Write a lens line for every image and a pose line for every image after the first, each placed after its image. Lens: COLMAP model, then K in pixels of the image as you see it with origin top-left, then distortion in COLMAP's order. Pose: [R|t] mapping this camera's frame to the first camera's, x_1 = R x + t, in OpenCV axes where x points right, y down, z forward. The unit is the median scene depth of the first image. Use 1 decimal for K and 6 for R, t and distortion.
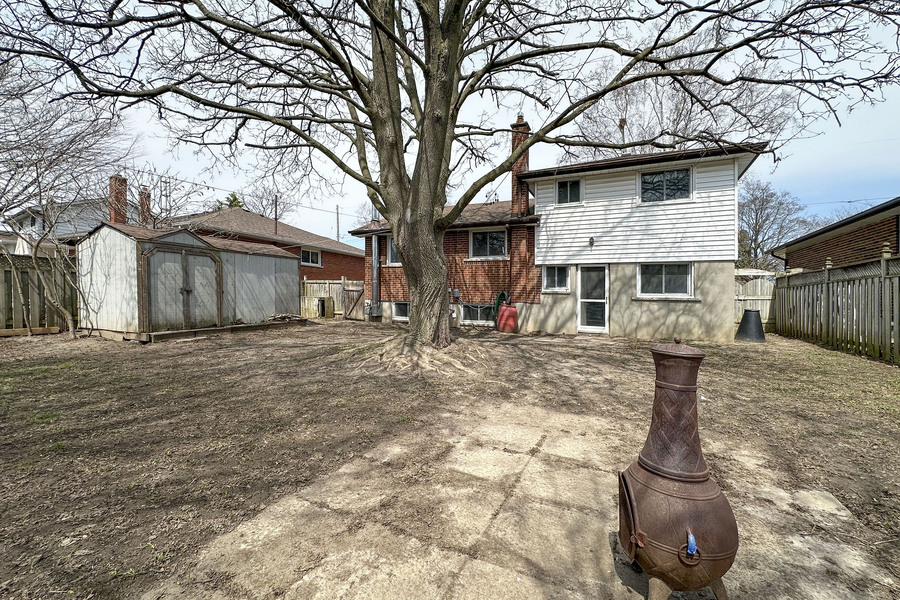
lens RADIAL K [[367.8, 0, 450.0], [0, 367.8, 300.0], [0, 0, 1]] dist [0.000213, -0.000018]
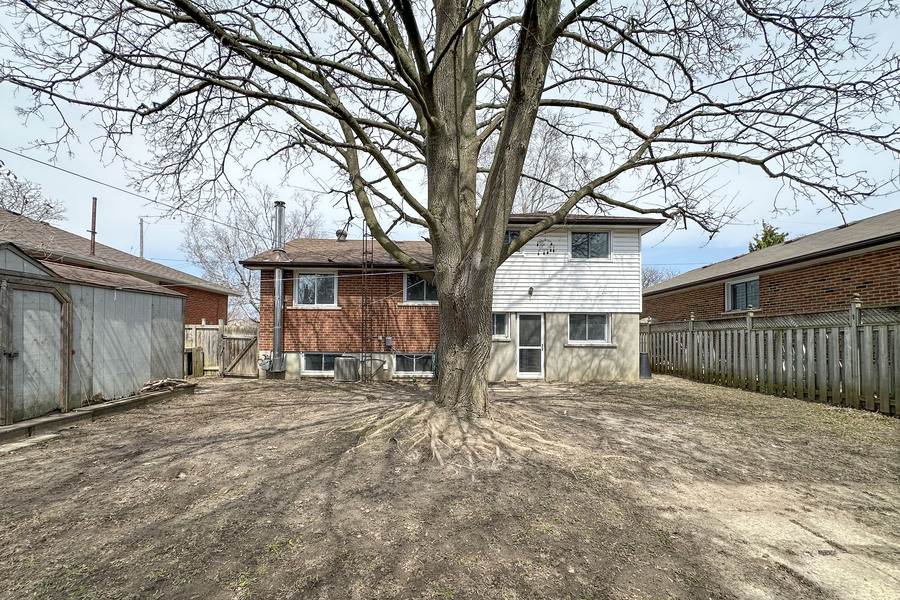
lens RADIAL K [[373.0, 0, 450.7], [0, 373.0, 327.5], [0, 0, 1]] dist [-0.000713, -0.000137]
pose [[0.896149, -0.001071, 0.443752, -0.299024], [0.012784, 0.999644, -0.023404, -0.035509], [-0.443569, 0.026647, 0.895844, 0.165534]]
